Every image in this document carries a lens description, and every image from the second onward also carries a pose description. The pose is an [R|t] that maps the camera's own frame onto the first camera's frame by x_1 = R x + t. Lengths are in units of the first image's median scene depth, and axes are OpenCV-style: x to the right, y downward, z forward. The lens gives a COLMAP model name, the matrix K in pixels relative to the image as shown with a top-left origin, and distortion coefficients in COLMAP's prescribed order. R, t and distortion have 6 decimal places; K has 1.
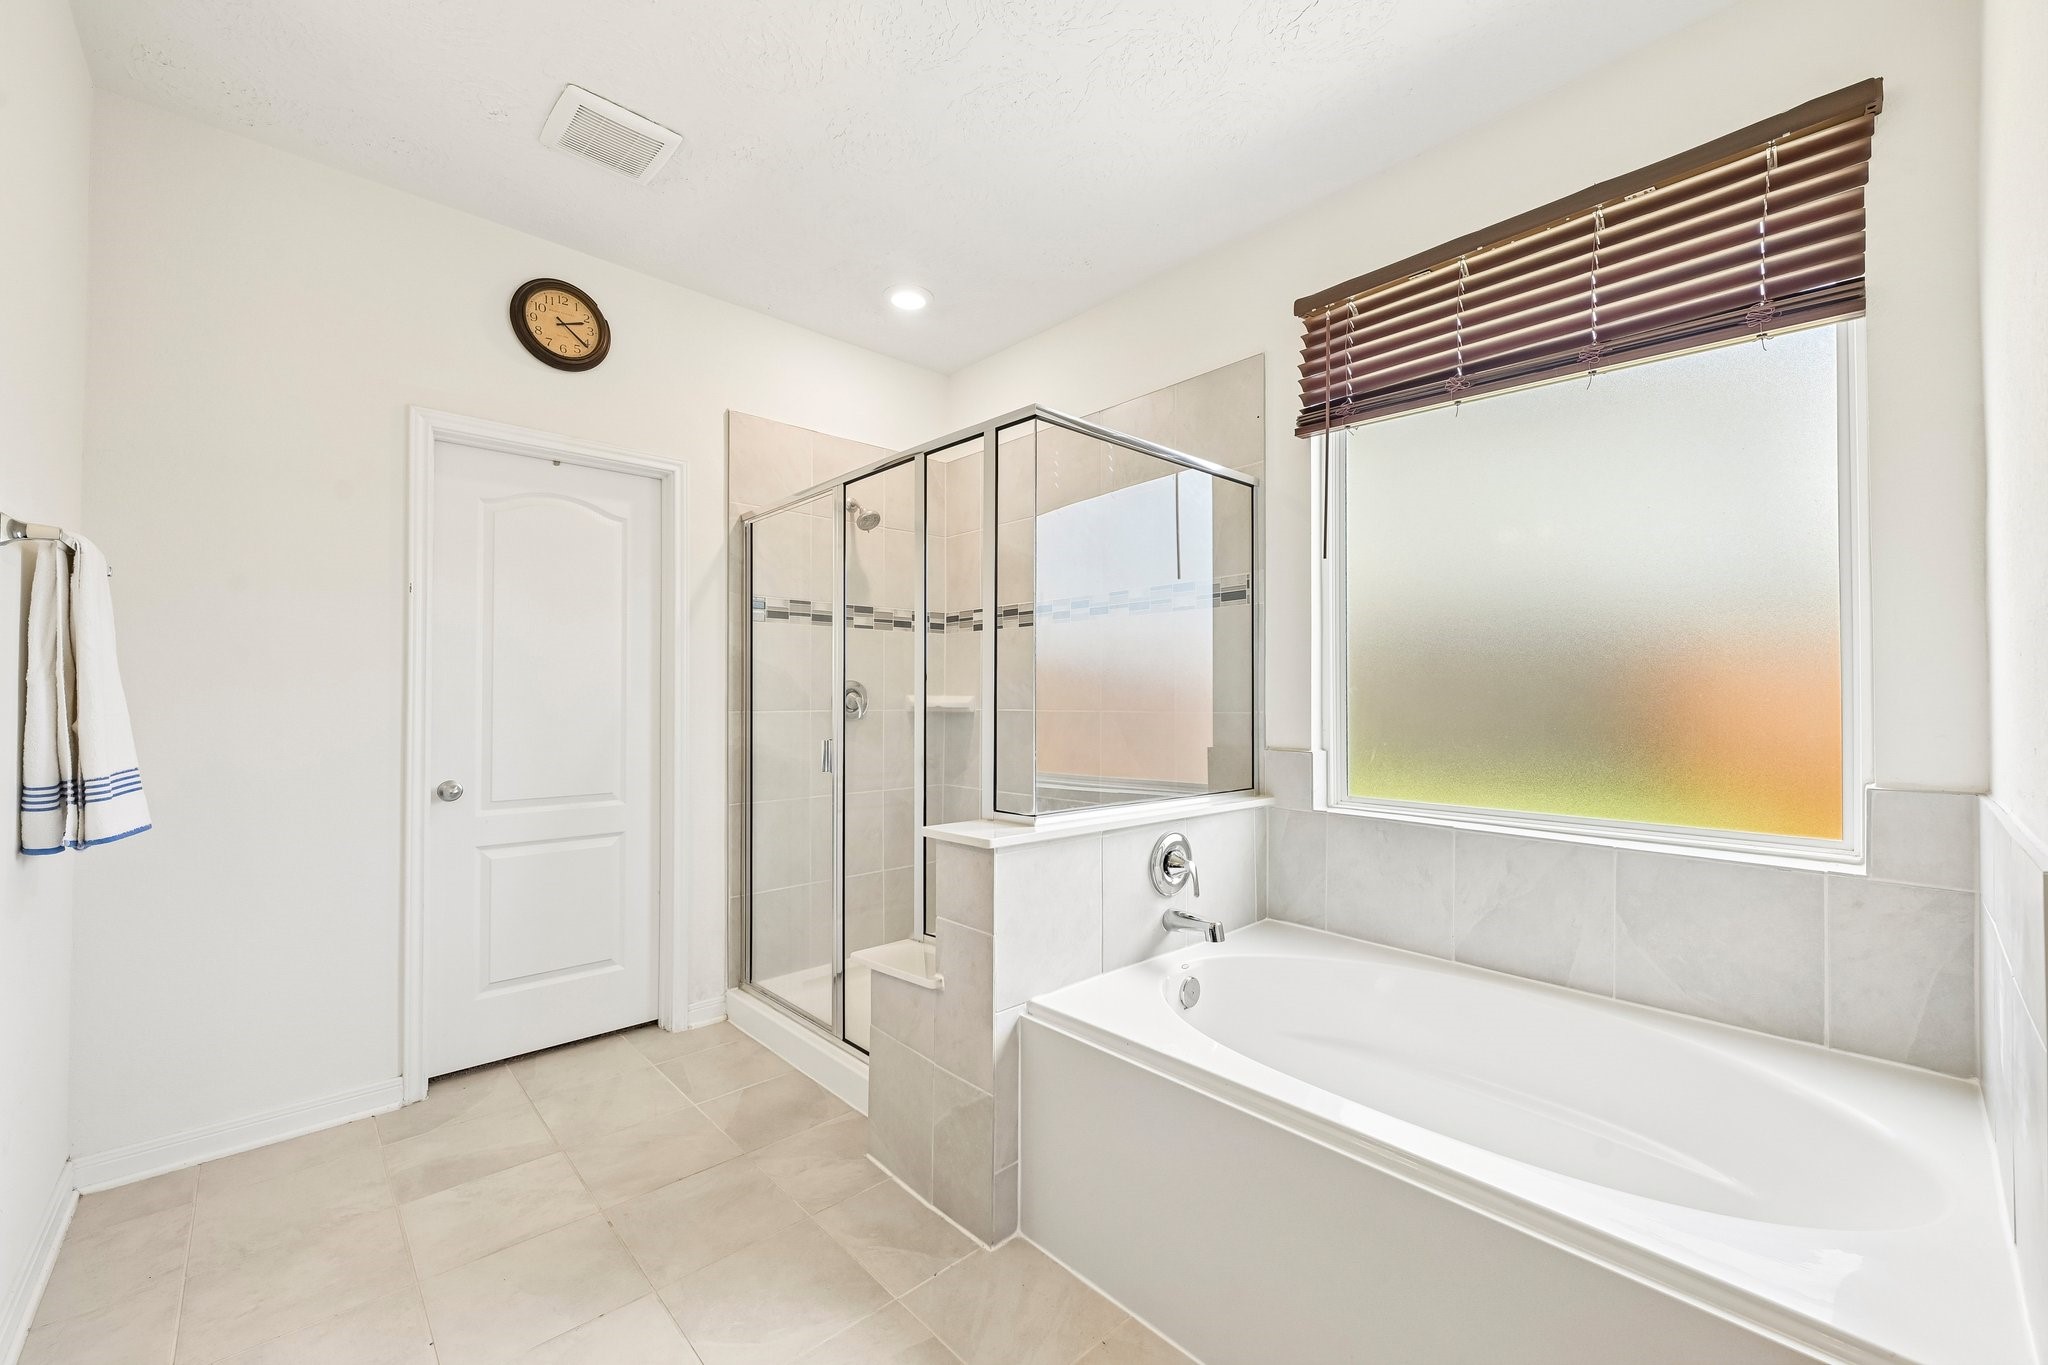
lens RADIAL K [[810.8, 0, 1023.6], [0, 810.8, 685.8], [0, 0, 1]] dist [-0.002697, 0.000949]
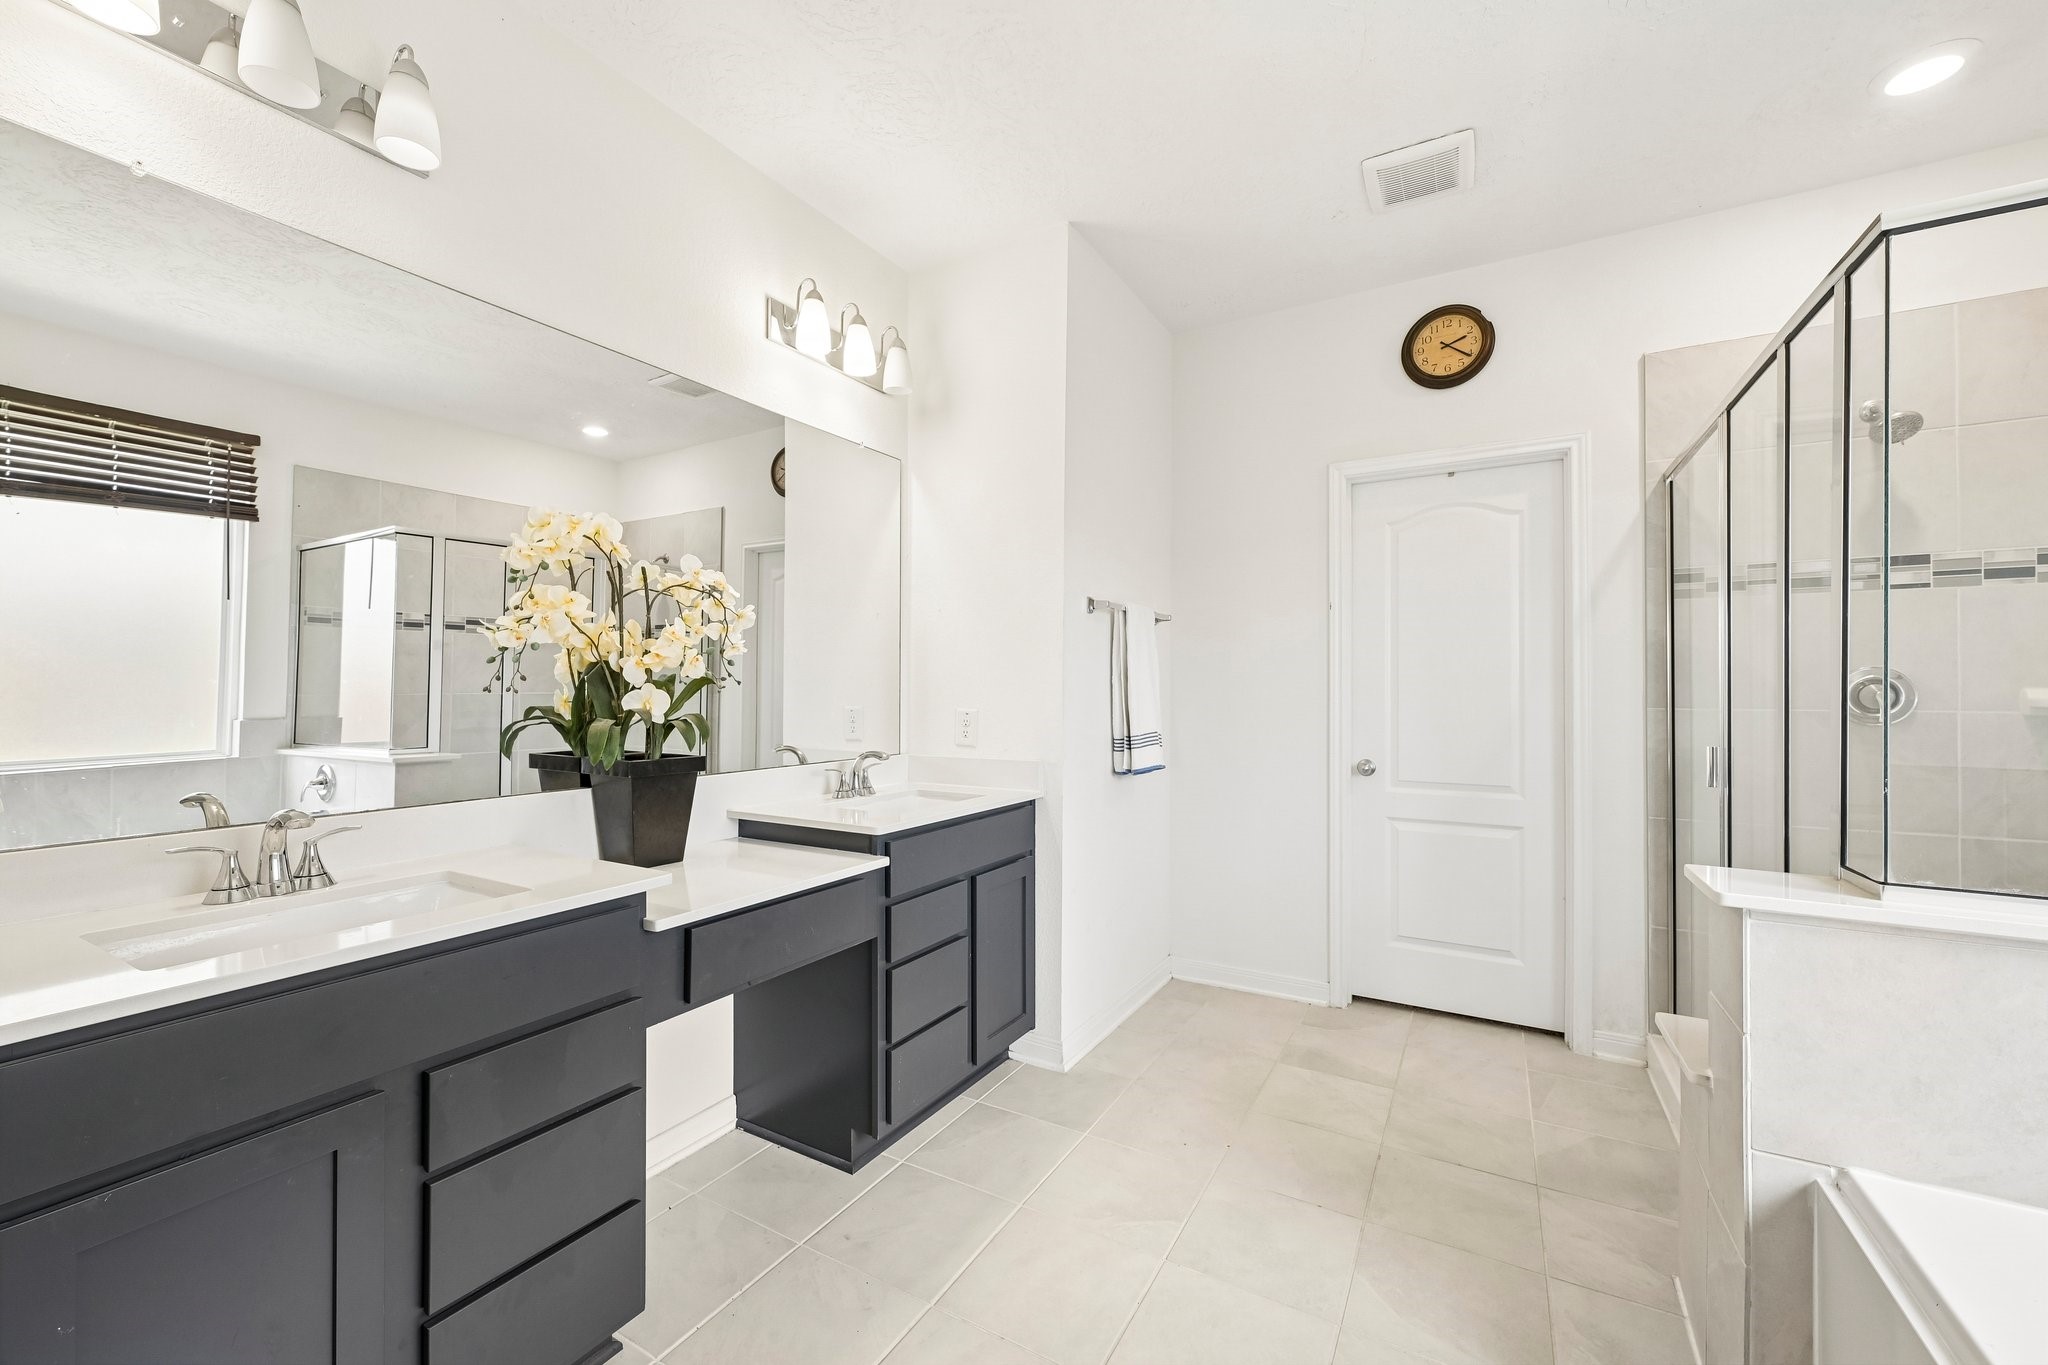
lens RADIAL K [[810.8, 0, 1023.6], [0, 810.8, 685.6], [0, 0, 1]] dist [-0.002697, 0.000949]
pose [[0.289838, -0.005753, -0.957058, 0.308504], [0.012647, 0.999918, -0.002181, 0.001775], [0.956992, -0.011472, 0.289887, 0.146585]]
